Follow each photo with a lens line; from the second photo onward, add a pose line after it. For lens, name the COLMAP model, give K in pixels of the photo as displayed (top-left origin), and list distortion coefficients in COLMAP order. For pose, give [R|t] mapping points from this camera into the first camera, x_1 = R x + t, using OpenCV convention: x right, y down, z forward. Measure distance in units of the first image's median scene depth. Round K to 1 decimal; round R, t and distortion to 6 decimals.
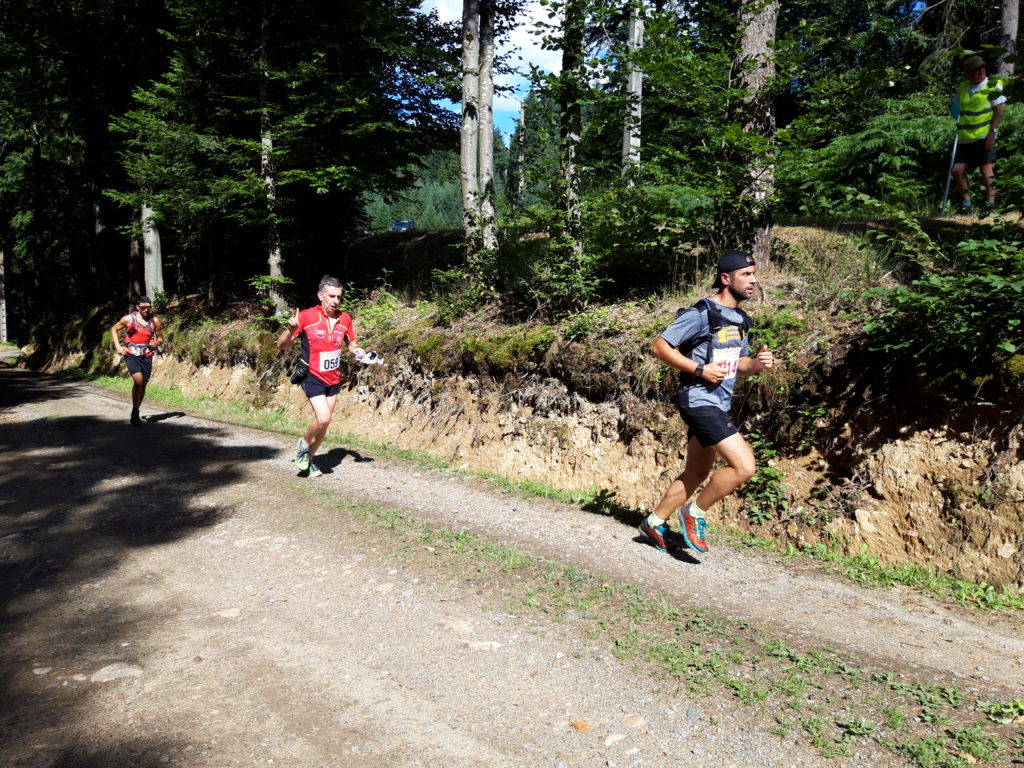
lens RADIAL K [[838.7, 0, 506.3], [0, 838.7, 388.9], [0, 0, 1]] dist [0.091154, -0.186769]
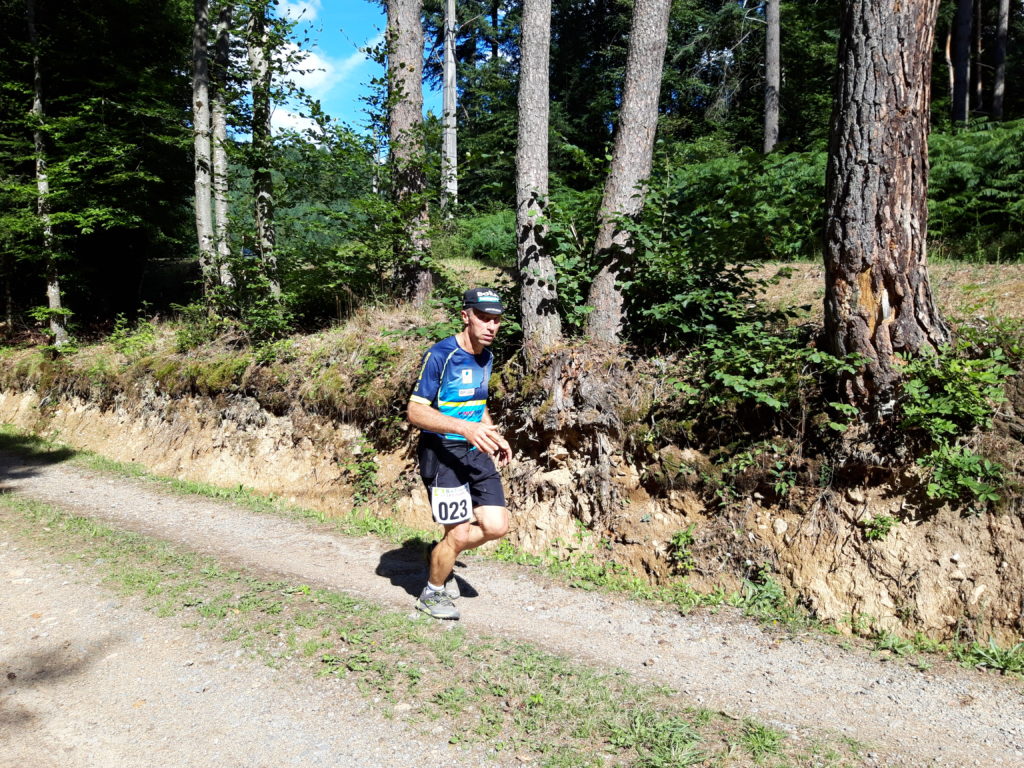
lens RADIAL K [[838.7, 0, 511.6], [0, 838.7, 391.6], [0, 0, 1]] dist [0.091154, -0.186769]
pose [[0.989617, -0.019956, 0.142338, 0.241371], [0.022903, 0.999555, -0.019099, 0.009571], [-0.141894, 0.022161, 0.989634, -0.225802]]
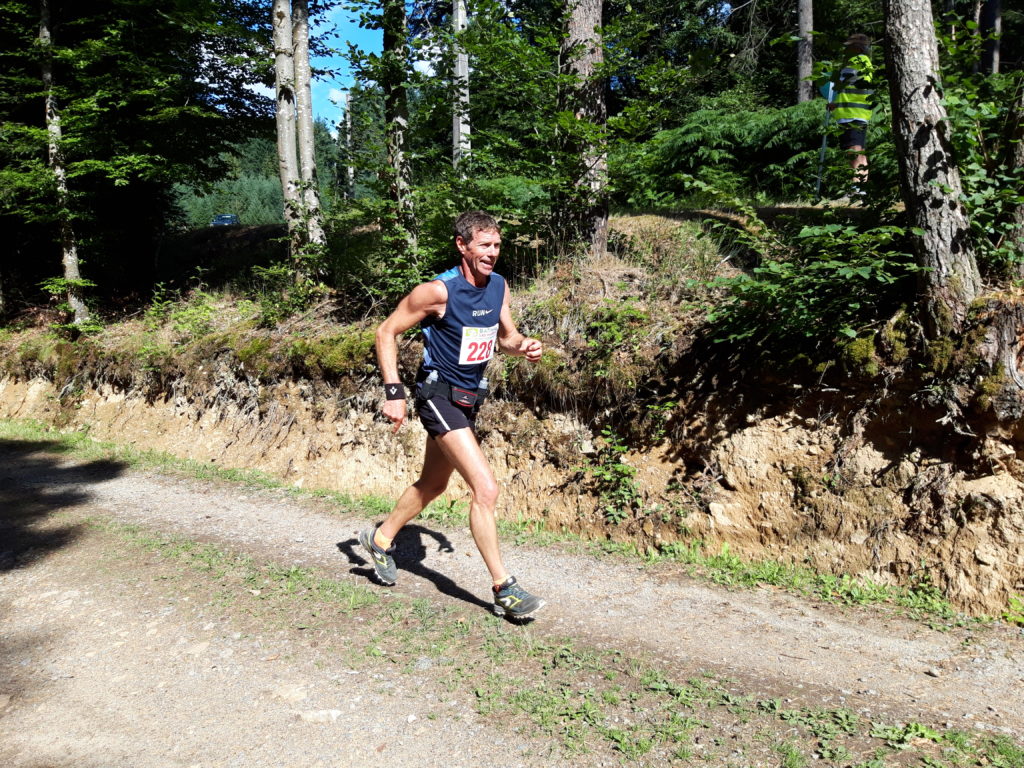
lens RADIAL K [[838.7, 0, 517.9], [0, 838.7, 389.0], [0, 0, 1]] dist [0.091154, -0.186769]
pose [[0.978987, -0.050242, 0.197639, 0.006120], [0.048998, 0.998736, 0.011179, -0.006951], [-0.197951, -0.001260, 0.980211, 0.056105]]
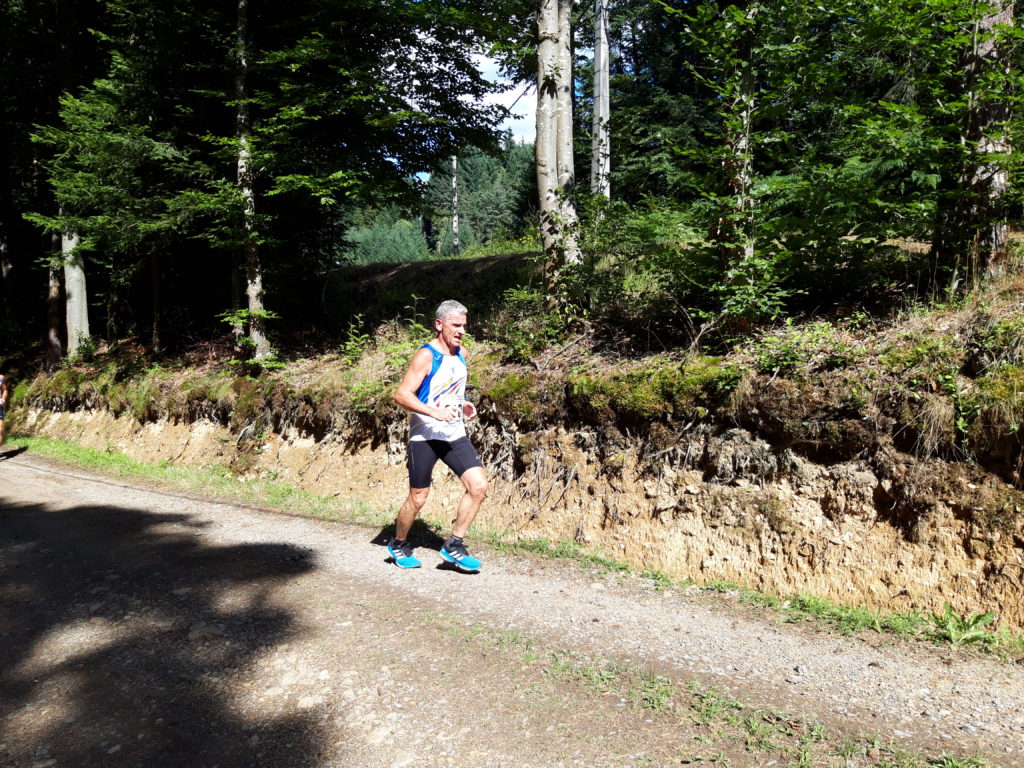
lens RADIAL K [[838.7, 0, 511.5], [0, 838.7, 381.2], [0, 0, 1]] dist [0.091154, -0.186769]
pose [[0.993916, -0.023016, 0.107706, -0.201889], [0.029635, 0.997742, -0.060269, -0.015229], [-0.106075, 0.063094, 0.992354, 0.298675]]
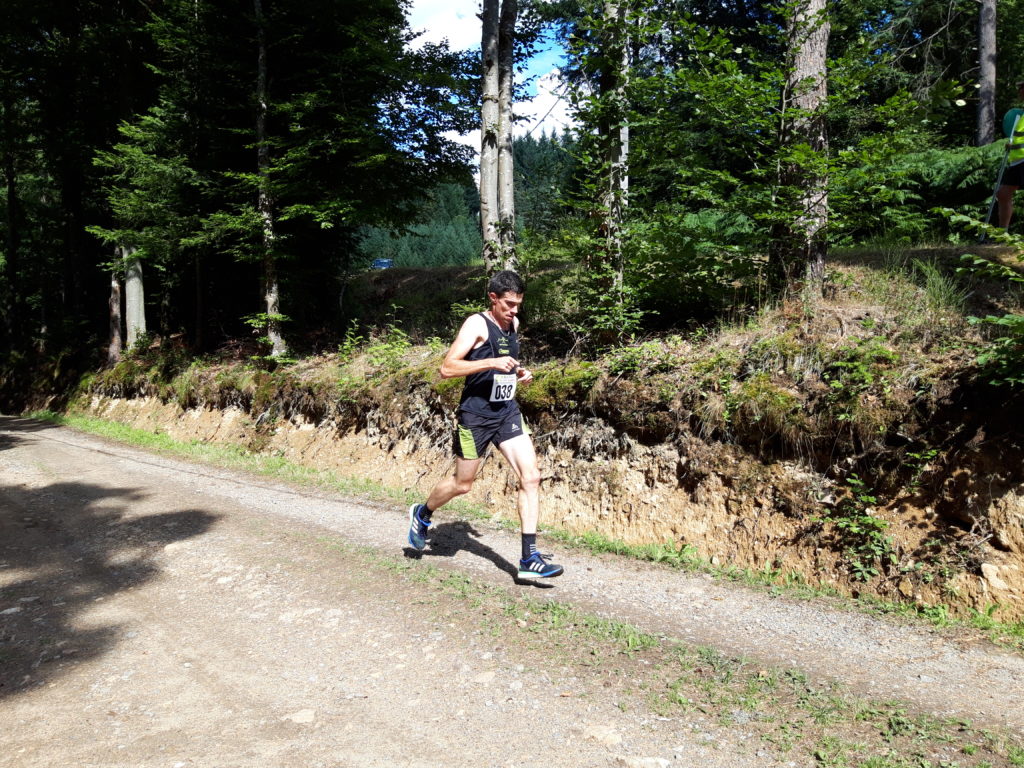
lens RADIAL K [[838.7, 0, 505.4], [0, 838.7, 379.2], [0, 0, 1]] dist [0.091154, -0.186769]
pose [[0.999451, -0.009974, 0.031585, -0.070895], [0.011756, 0.998320, -0.056741, -0.004056], [-0.030966, 0.057081, 0.997889, 0.076323]]
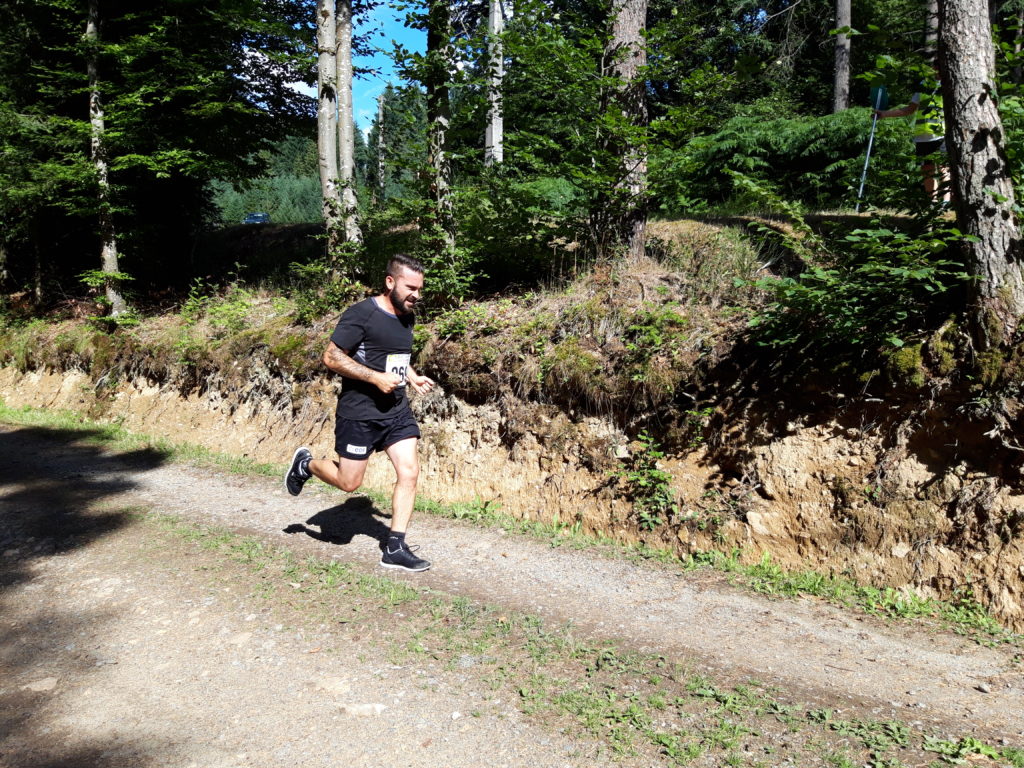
lens RADIAL K [[838.7, 0, 517.4], [0, 838.7, 390.3], [0, 0, 1]] dist [0.091154, -0.186769]
pose [[0.985093, -0.023611, 0.170396, -0.005024], [0.022737, 0.999716, 0.007081, -0.005659], [-0.170515, -0.003101, 0.985350, 0.058520]]
